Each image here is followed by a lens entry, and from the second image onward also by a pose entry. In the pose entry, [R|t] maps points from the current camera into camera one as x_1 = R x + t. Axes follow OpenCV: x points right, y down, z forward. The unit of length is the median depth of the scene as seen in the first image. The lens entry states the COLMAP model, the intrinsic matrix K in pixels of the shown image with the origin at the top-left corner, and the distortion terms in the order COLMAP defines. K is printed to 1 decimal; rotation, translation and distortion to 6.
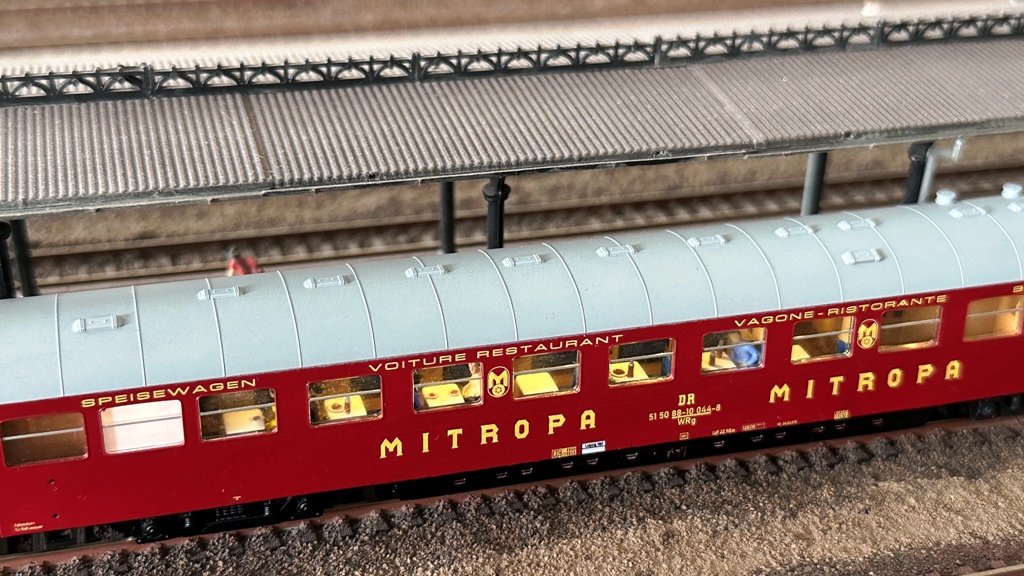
lens RADIAL K [[1448.7, 0, 512.0], [0, 1448.7, 288.0], [0, 0, 1]] dist [0.189273, -0.528888]
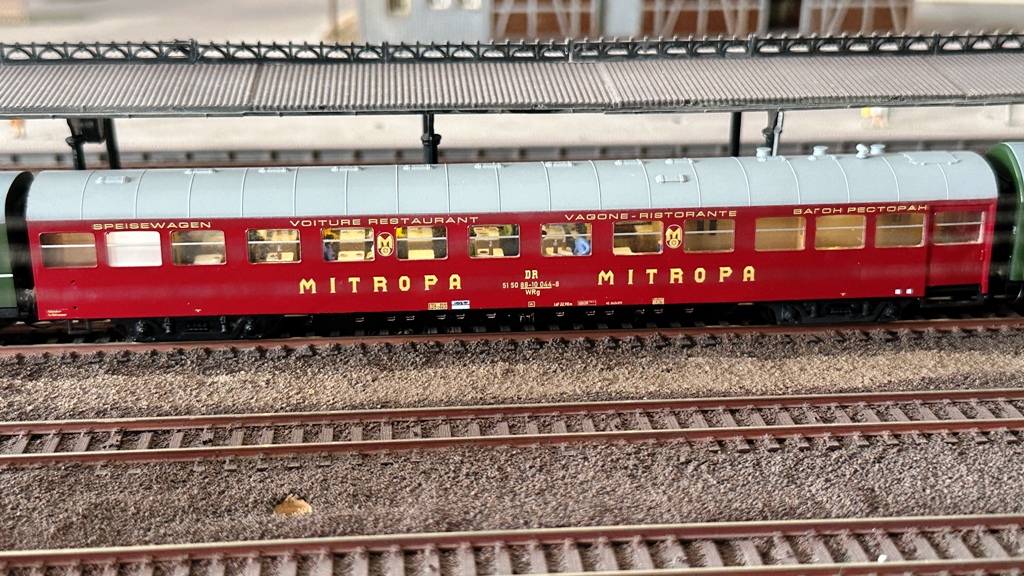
lens RADIAL K [[1448.7, 0, 512.0], [0, 1448.7, 288.0], [0, 0, 1]] dist [0.189273, -0.528888]
pose [[0.977926, 0.042819, -0.204516, 0.369683], [-0.071276, 0.988432, -0.133870, 0.264477], [0.196418, 0.145492, 0.969666, -0.306888]]
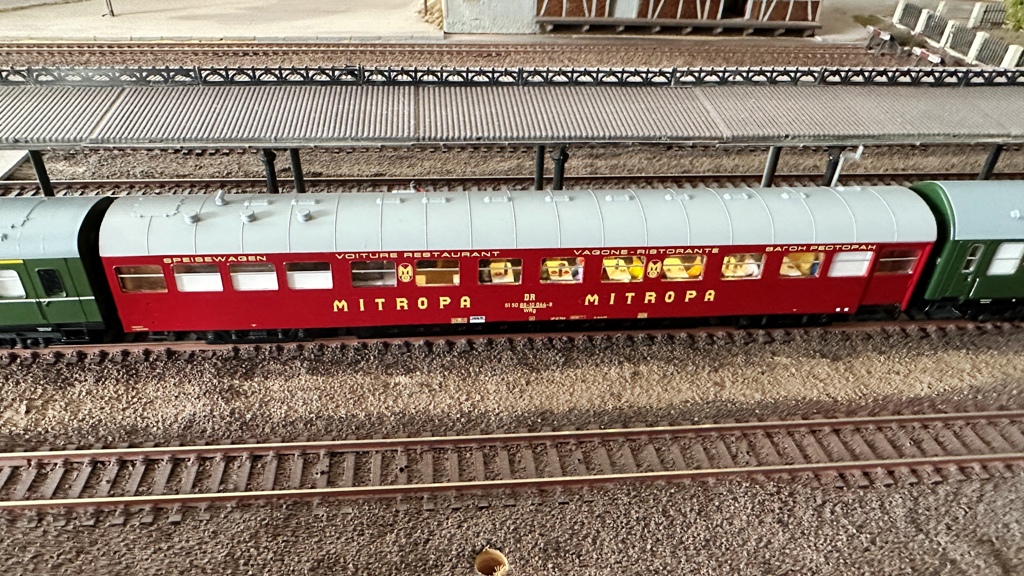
lens RADIAL K [[733.3, 0, 491.1], [0, 733.3, 329.6], [0, 0, 1]] dist [-0.001108, 0.000995]
pose [[0.979574, 0.112837, -0.166443, 0.077041], [-0.089302, 0.985731, 0.142684, 0.015742], [0.180168, -0.124905, 0.975673, 0.160943]]
